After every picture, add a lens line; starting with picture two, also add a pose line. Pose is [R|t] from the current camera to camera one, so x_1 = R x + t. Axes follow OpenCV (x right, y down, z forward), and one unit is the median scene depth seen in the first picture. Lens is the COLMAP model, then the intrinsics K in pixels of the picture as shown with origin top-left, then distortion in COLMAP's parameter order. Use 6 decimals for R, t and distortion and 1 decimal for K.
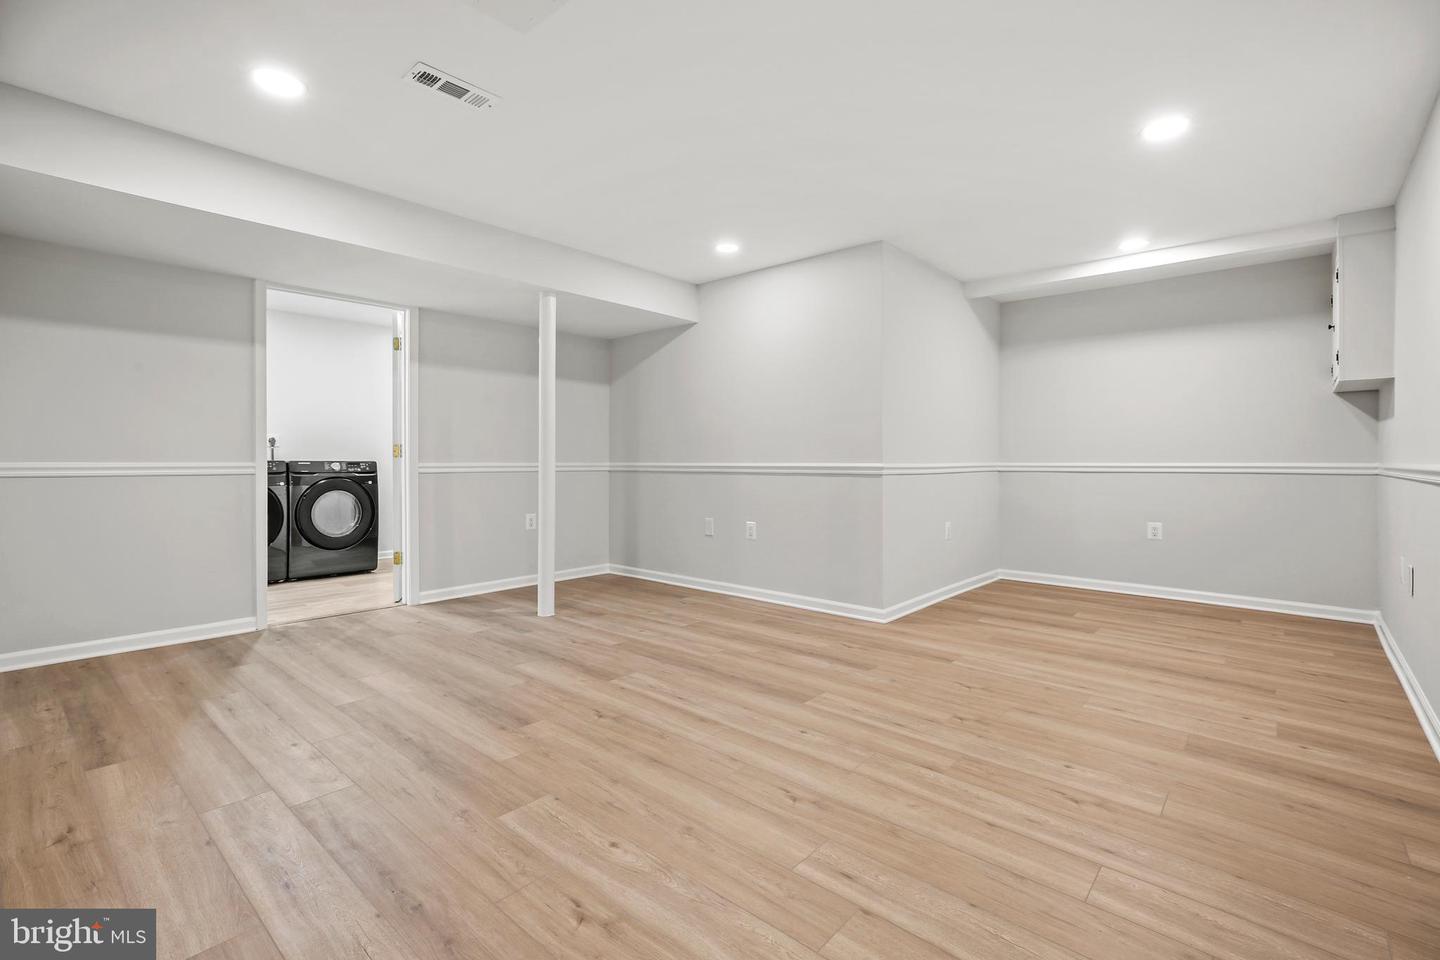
lens RADIAL K [[655.5, 0, 722.9], [0, 655.5, 472.5], [0, 0, 1]] dist [-0.028045, 0.013827]
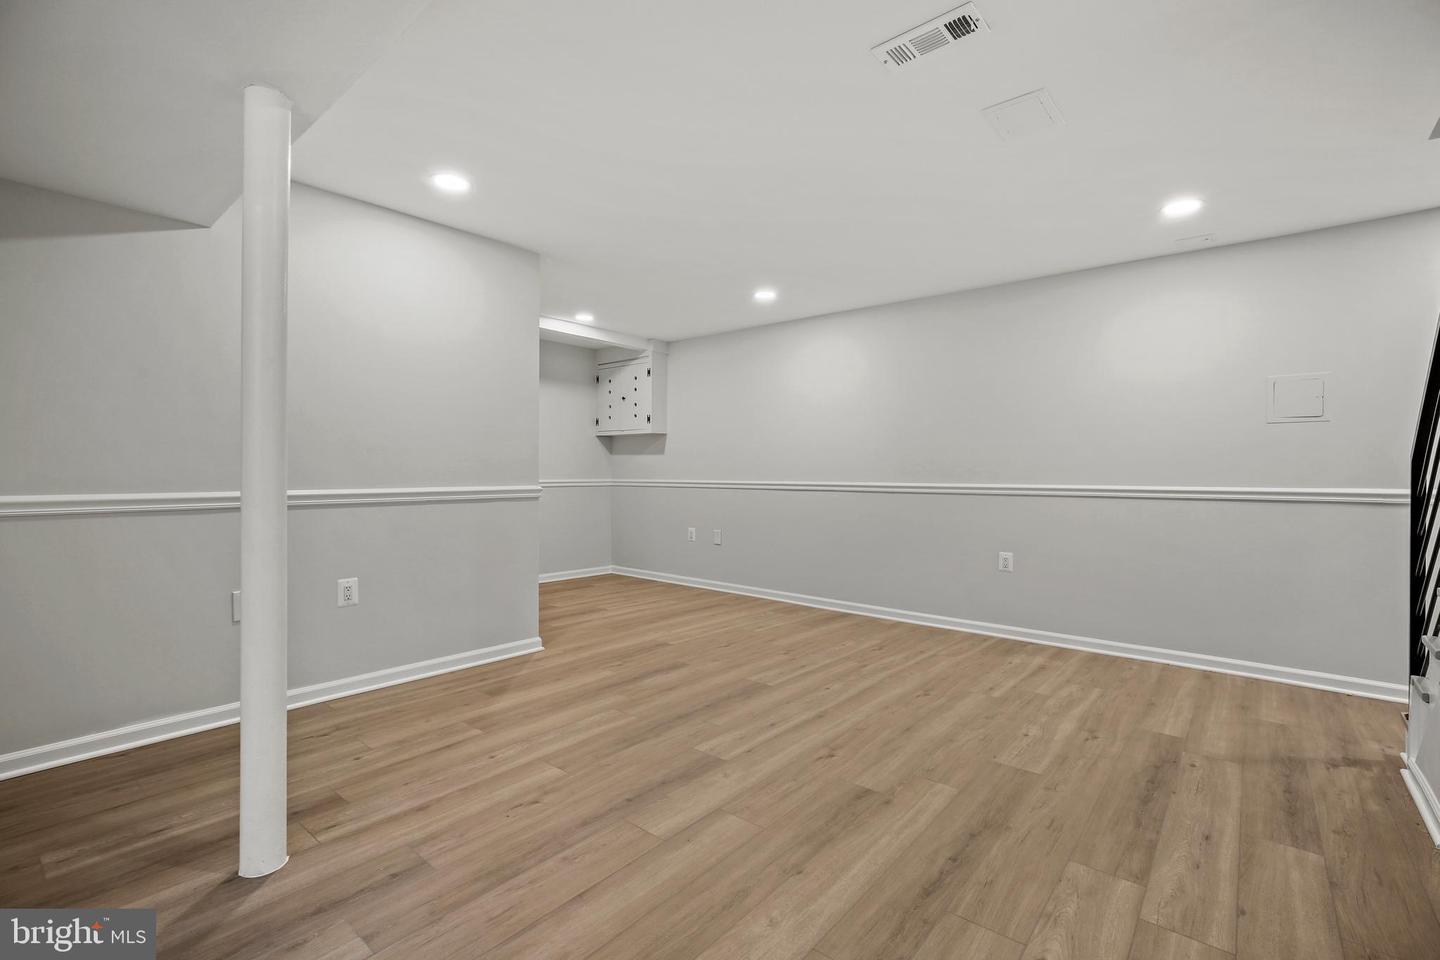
lens RADIAL K [[655.5, 0, 718.0], [0, 655.5, 468.4], [0, 0, 1]] dist [-0.028045, 0.013827]
pose [[-0.025467, 0.003637, 0.999669, -1.155173], [0.016586, 0.999857, -0.003215, -0.050215], [-0.999538, 0.016499, -0.025524, 1.194864]]
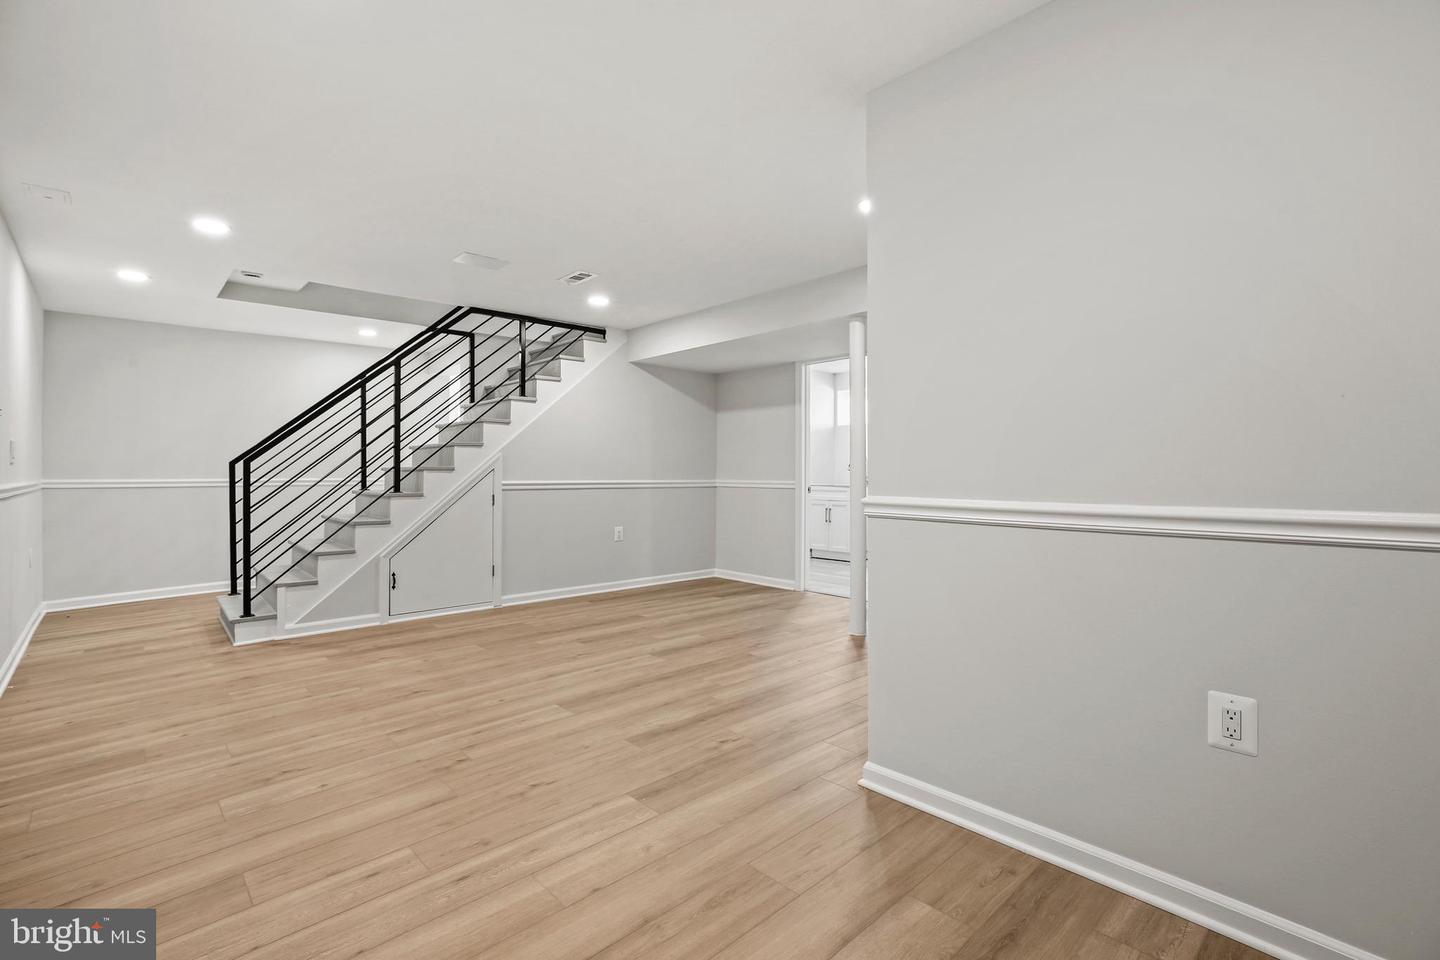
lens RADIAL K [[655.5, 0, 716.5], [0, 655.5, 475.4], [0, 0, 1]] dist [-0.028045, 0.013827]
pose [[-0.099456, 0.004239, -0.995033, 1.272316], [-0.020825, 0.999763, 0.006340, -0.050890], [0.994824, 0.021352, -0.099345, 1.460245]]
